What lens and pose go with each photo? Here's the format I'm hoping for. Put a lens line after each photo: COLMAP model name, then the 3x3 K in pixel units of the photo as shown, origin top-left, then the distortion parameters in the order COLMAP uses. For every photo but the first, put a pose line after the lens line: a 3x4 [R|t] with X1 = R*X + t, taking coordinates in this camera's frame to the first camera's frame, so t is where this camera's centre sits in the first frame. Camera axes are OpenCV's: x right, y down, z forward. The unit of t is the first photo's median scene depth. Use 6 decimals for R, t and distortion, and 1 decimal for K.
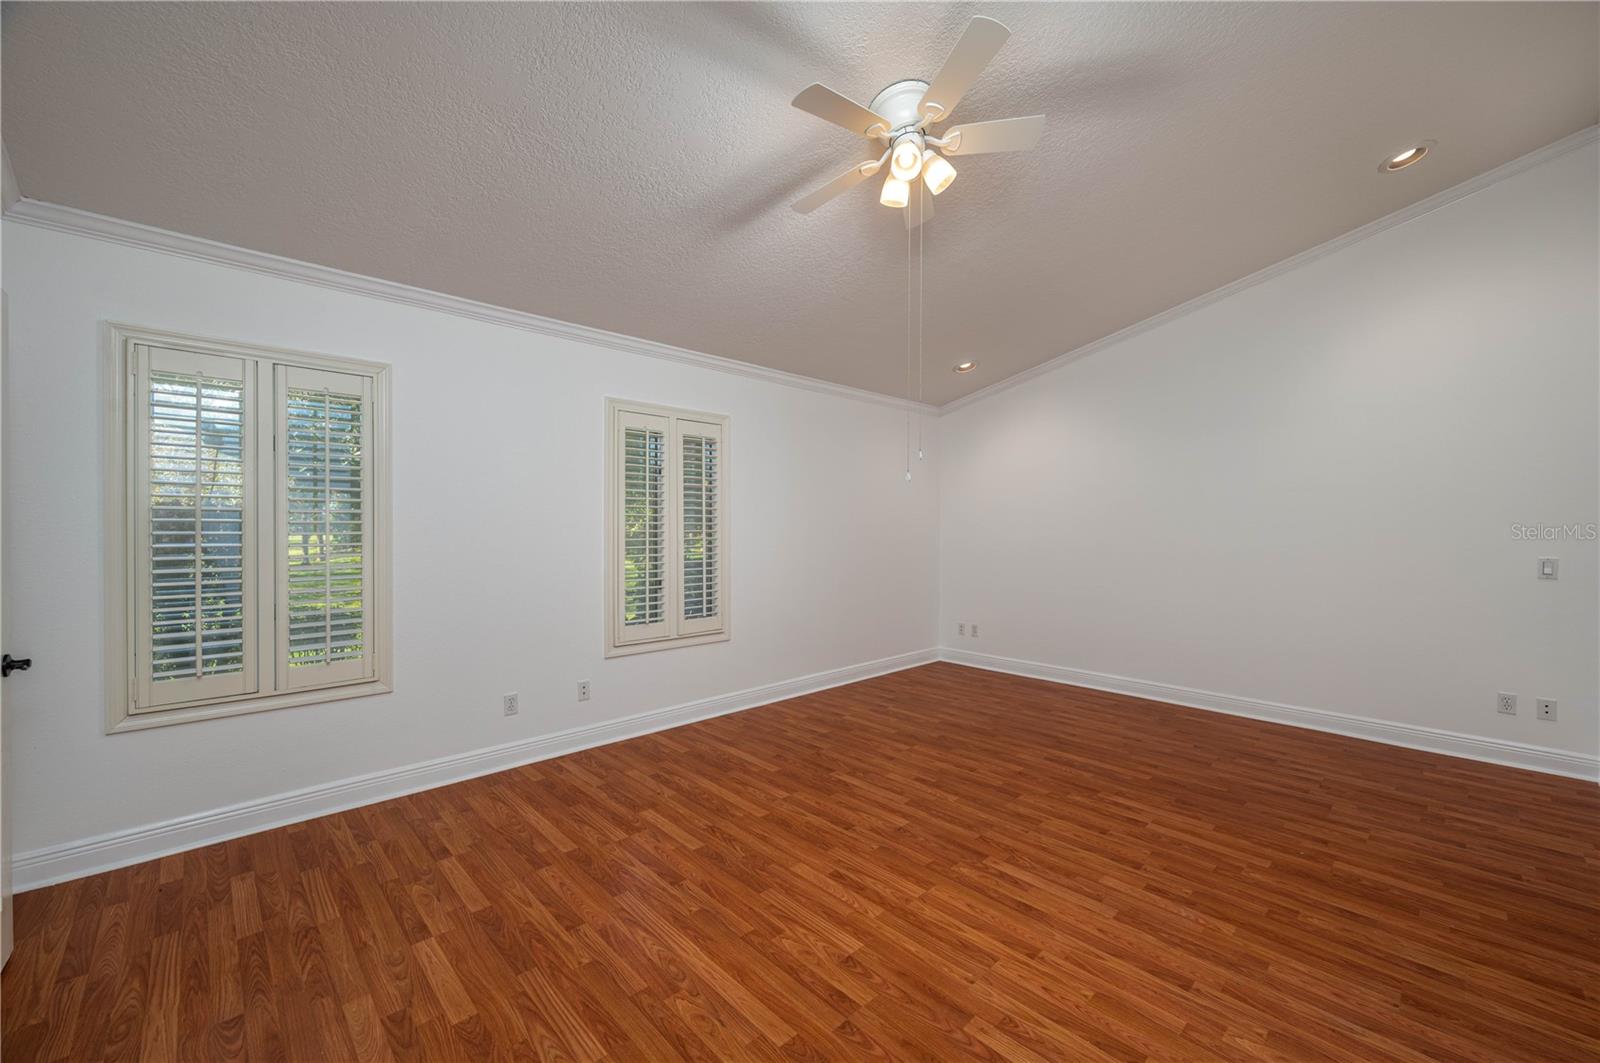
lens RADIAL K [[633.9, 0, 796.5], [0, 633.9, 525.6], [0, 0, 1]] dist [0.001611, -0.000400]
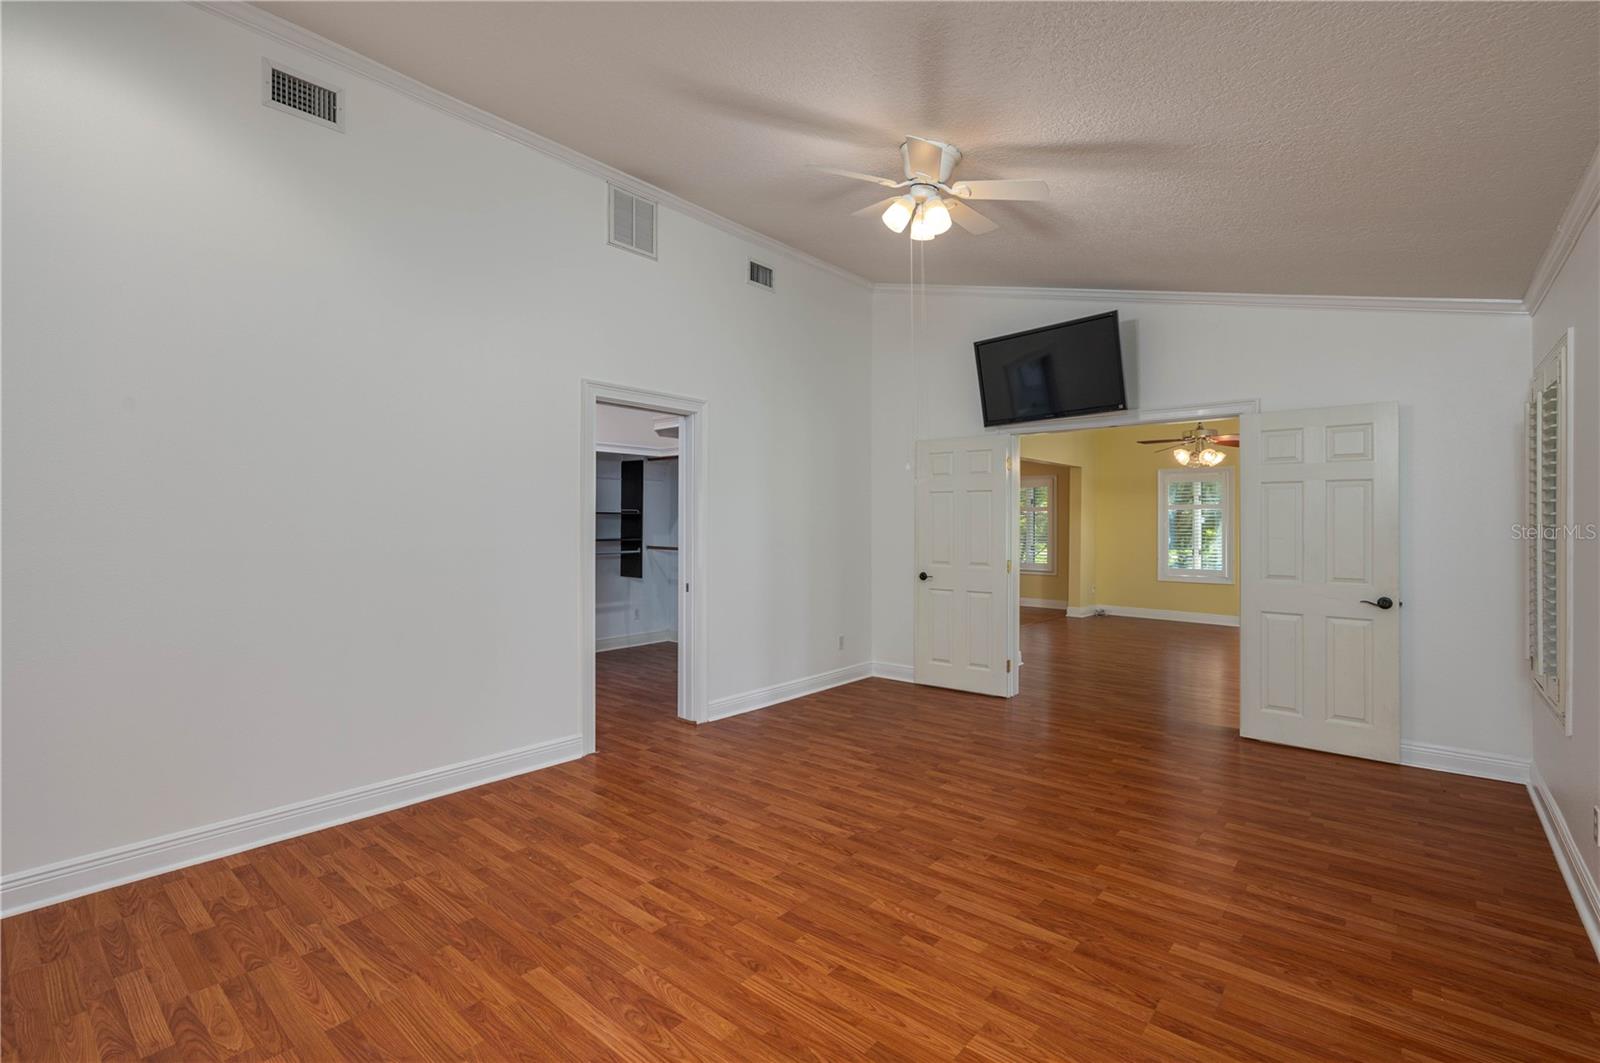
lens RADIAL K [[731.2, 0, 796.5], [0, 731.2, 526.9], [0, 0, 1]] dist [0.000018, -0.000088]
pose [[-0.994525, -0.004877, -0.104384, 0.471132], [-0.005254, 0.999981, 0.003339, -0.000470], [0.104366, 0.003870, -0.994531, 2.002101]]
